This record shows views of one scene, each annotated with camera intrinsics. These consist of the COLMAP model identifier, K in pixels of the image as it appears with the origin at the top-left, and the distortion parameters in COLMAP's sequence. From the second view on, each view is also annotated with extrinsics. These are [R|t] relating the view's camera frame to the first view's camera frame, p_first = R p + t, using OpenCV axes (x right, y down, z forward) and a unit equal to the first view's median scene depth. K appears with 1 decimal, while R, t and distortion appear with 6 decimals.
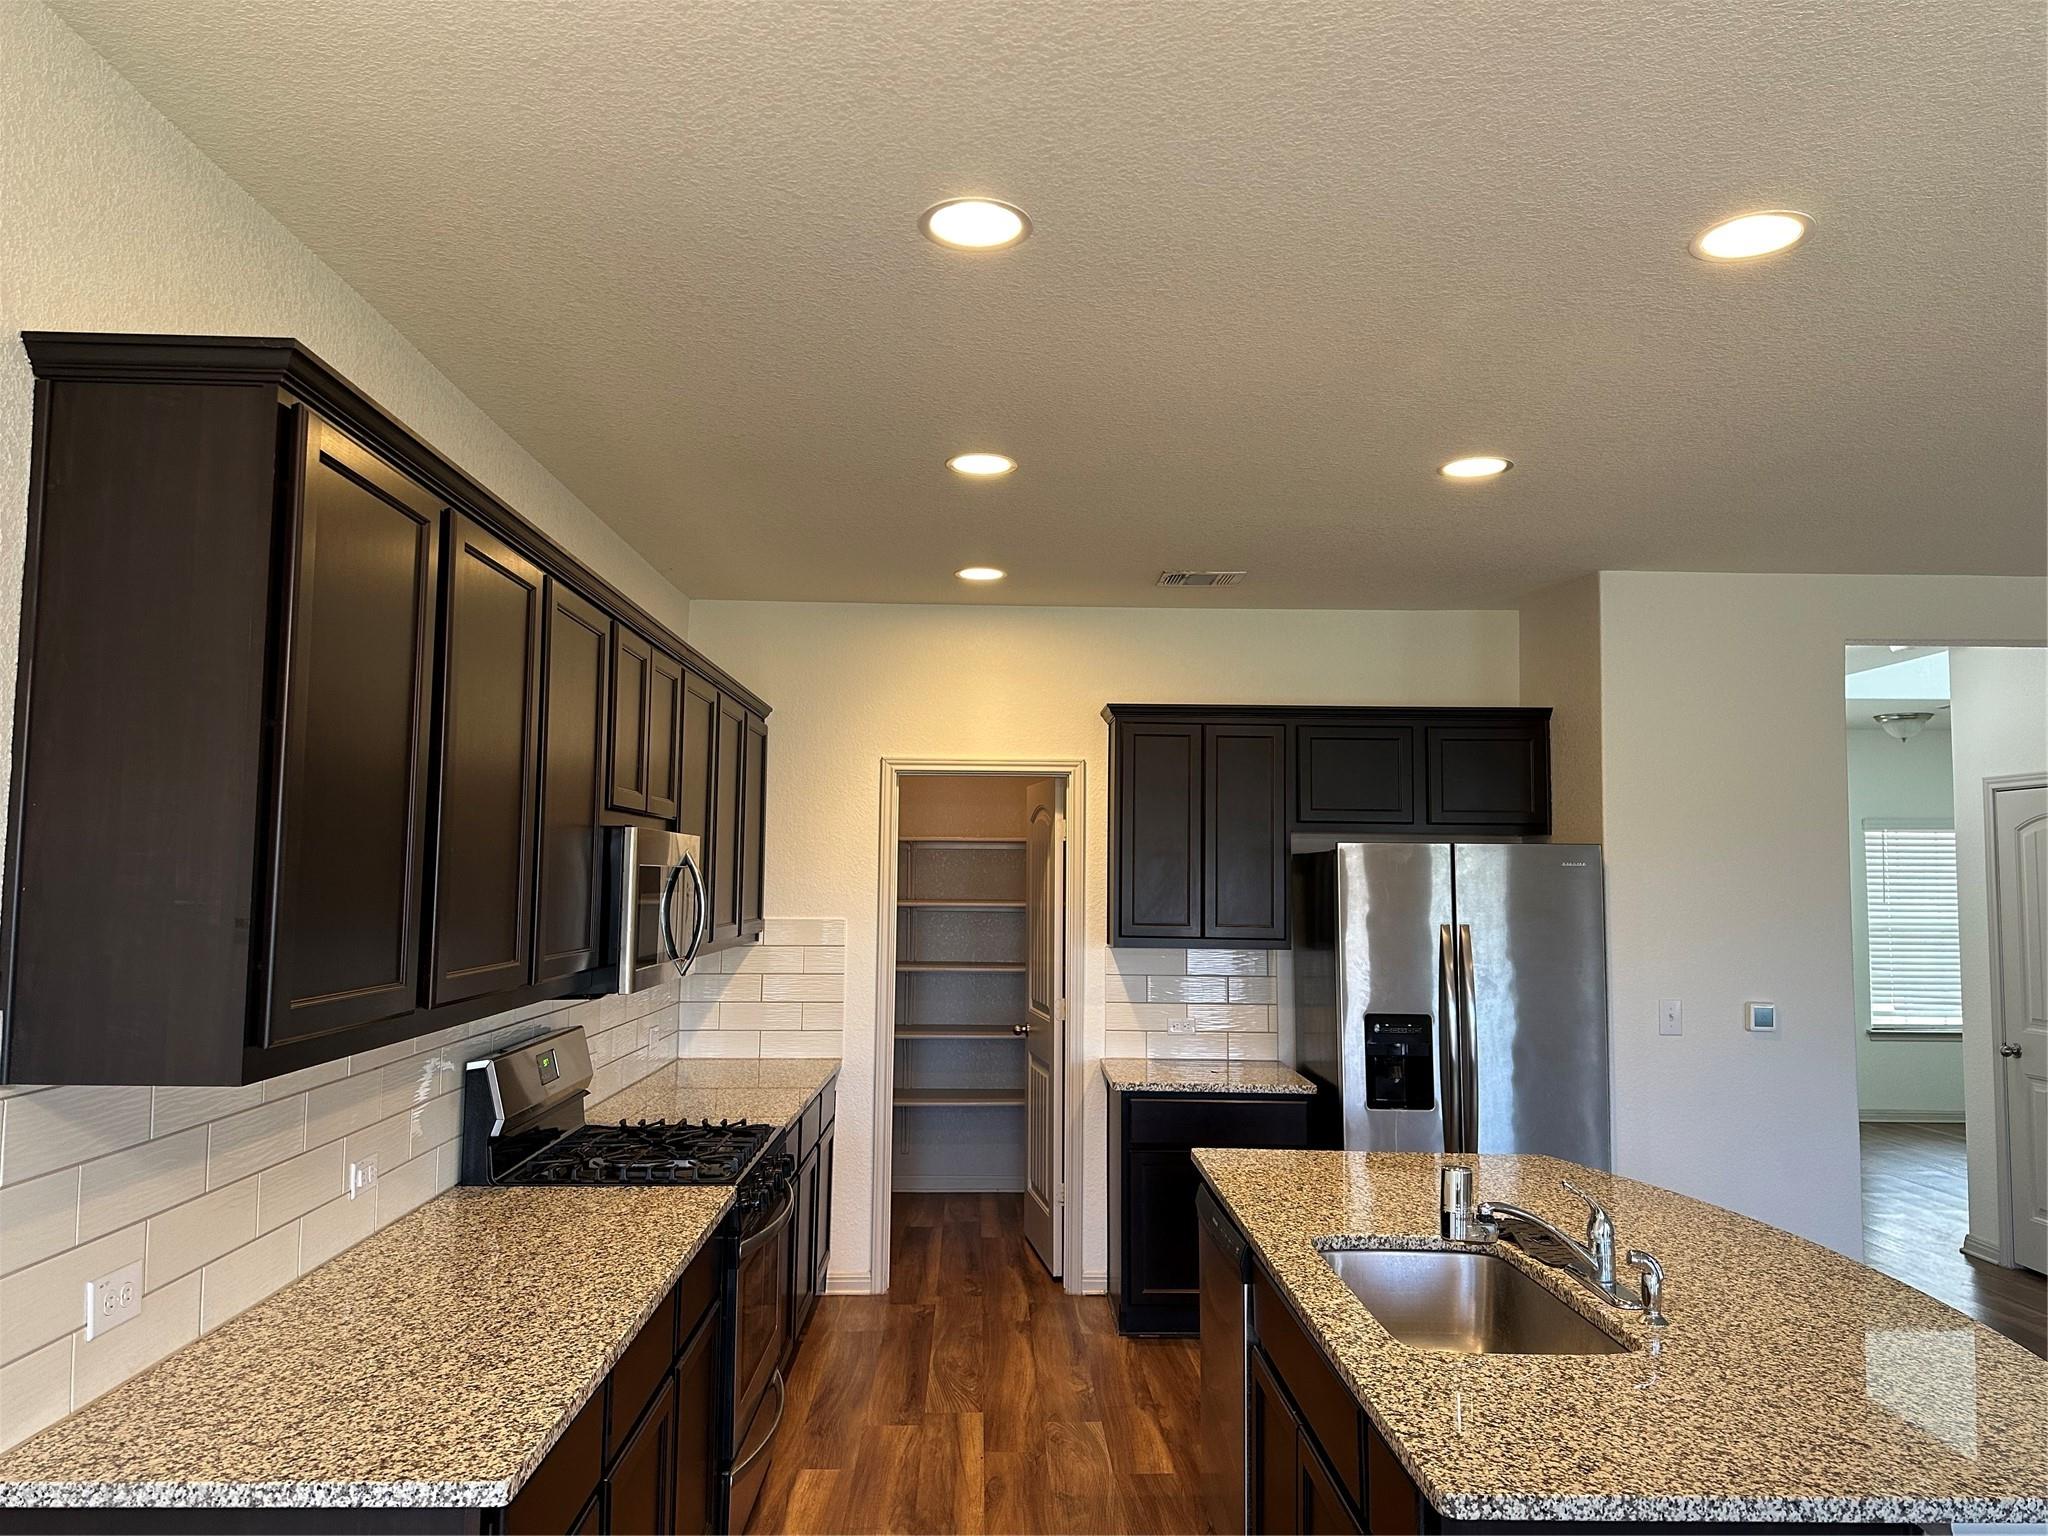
lens RADIAL K [[1401.3, 0, 1042.3], [0, 1401.3, 757.4], [0, 0, 1]] dist [0.061527, -0.037876]
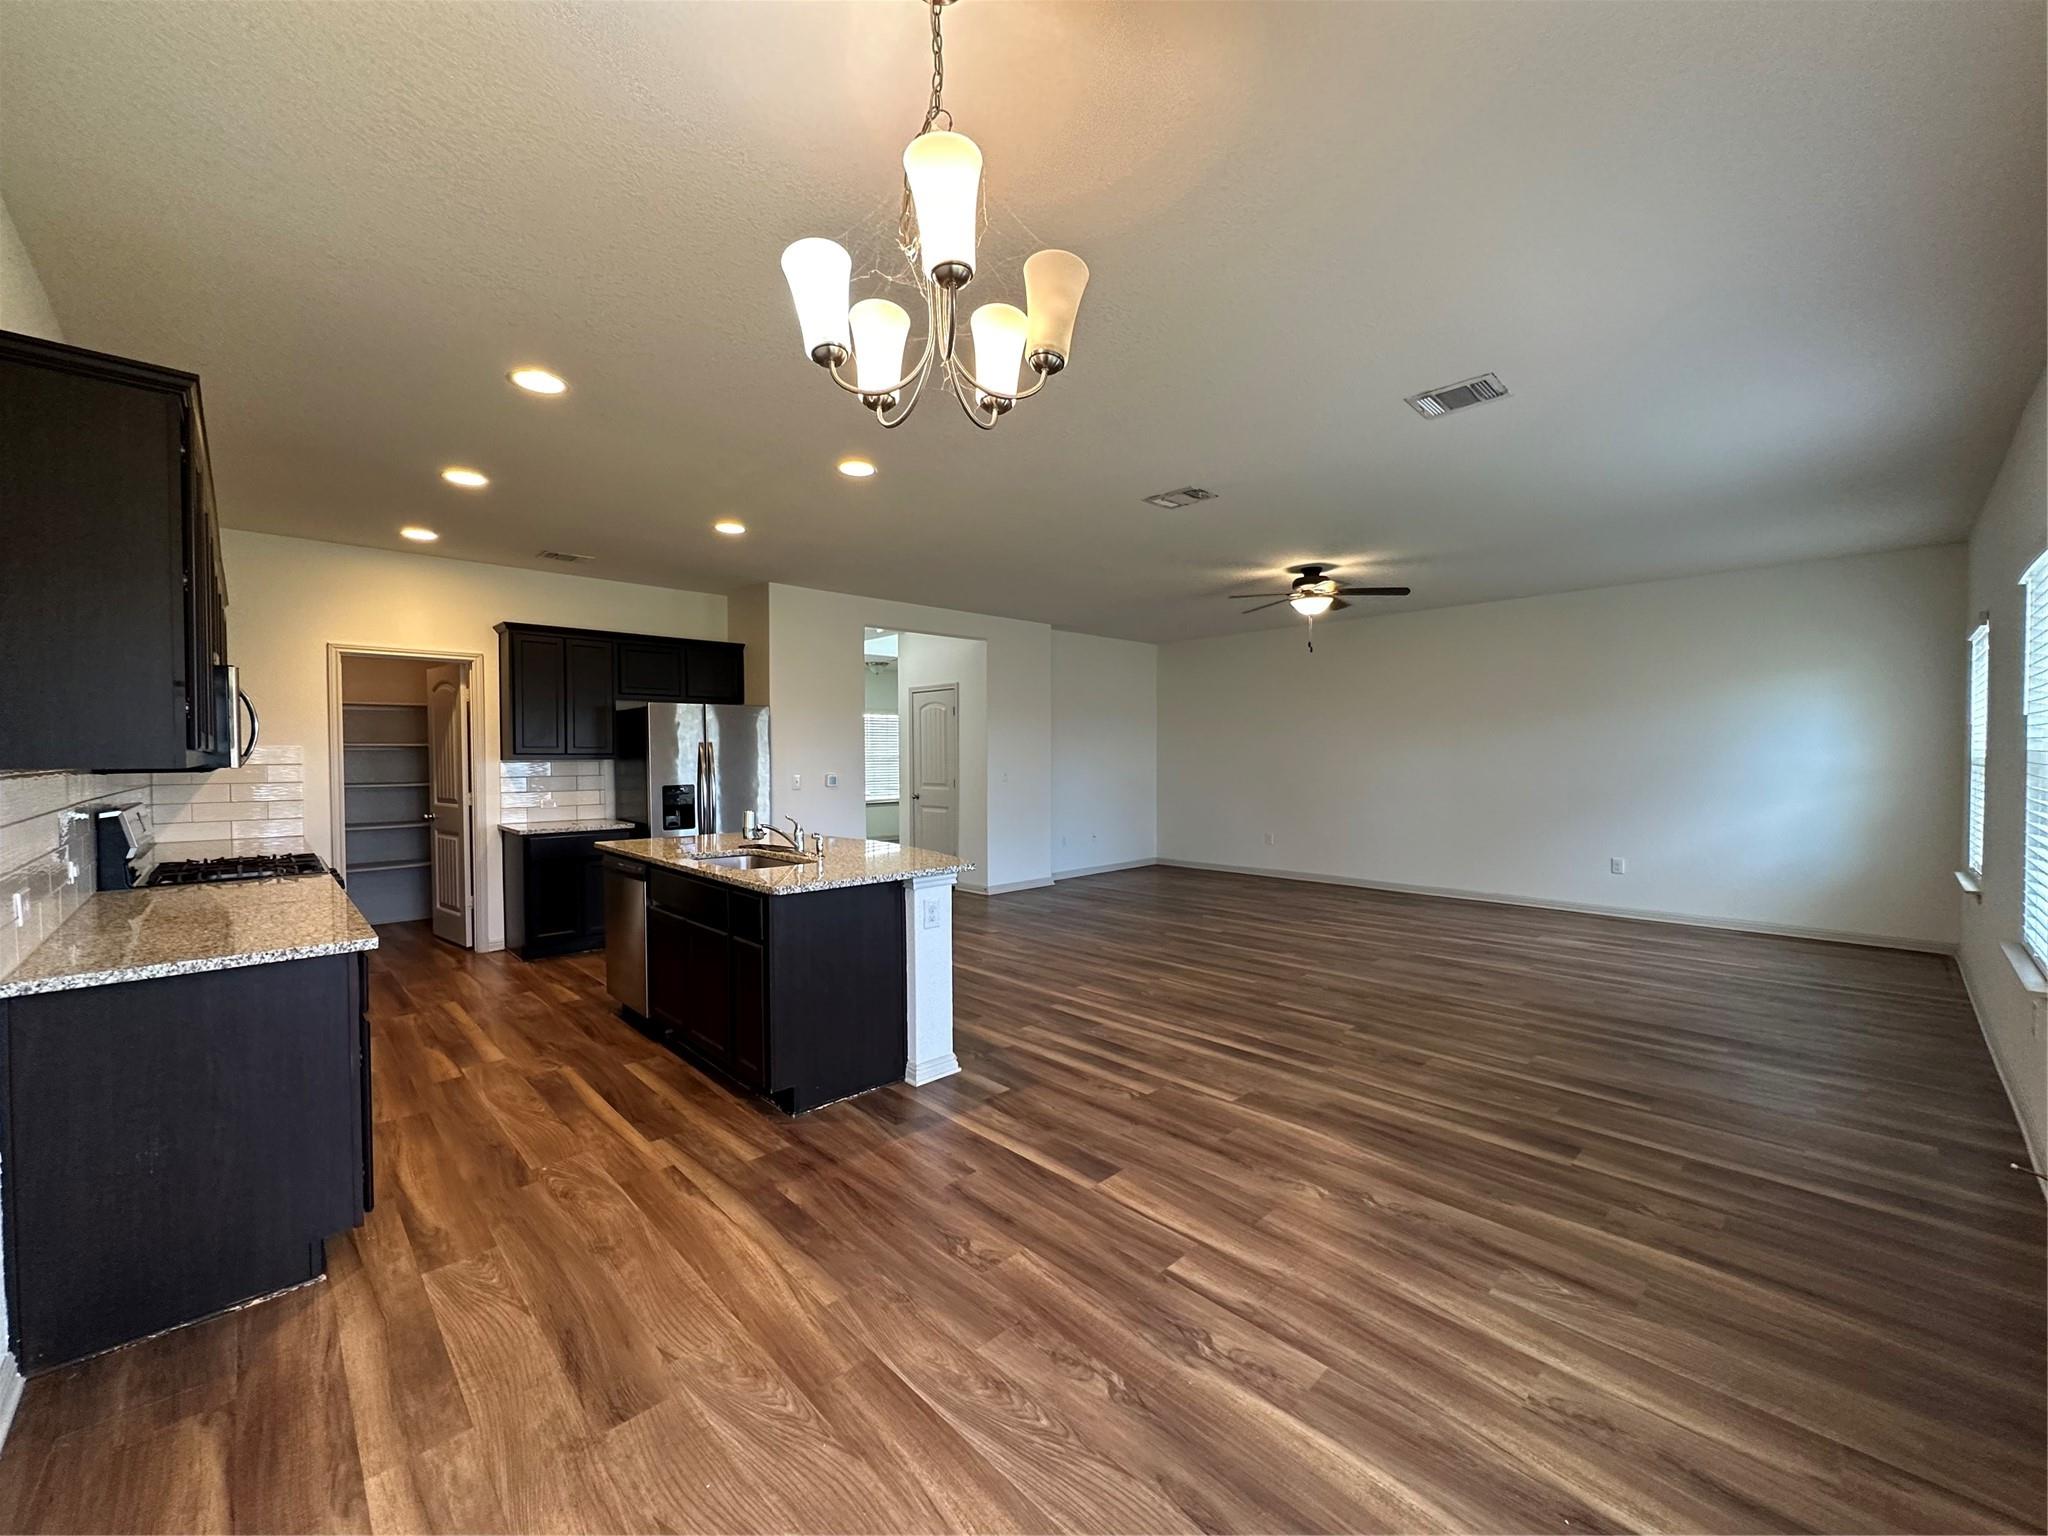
lens RADIAL K [[817.8, 0, 1015.0], [0, 817.8, 777.6], [0, 0, 1]] dist [-0.008250, 0.000605]
pose [[0.747144, -0.026315, 0.664141, -0.153155], [-0.047796, 0.994502, 0.093175, 0.028935], [-0.662941, -0.101359, 0.741779, -0.191597]]
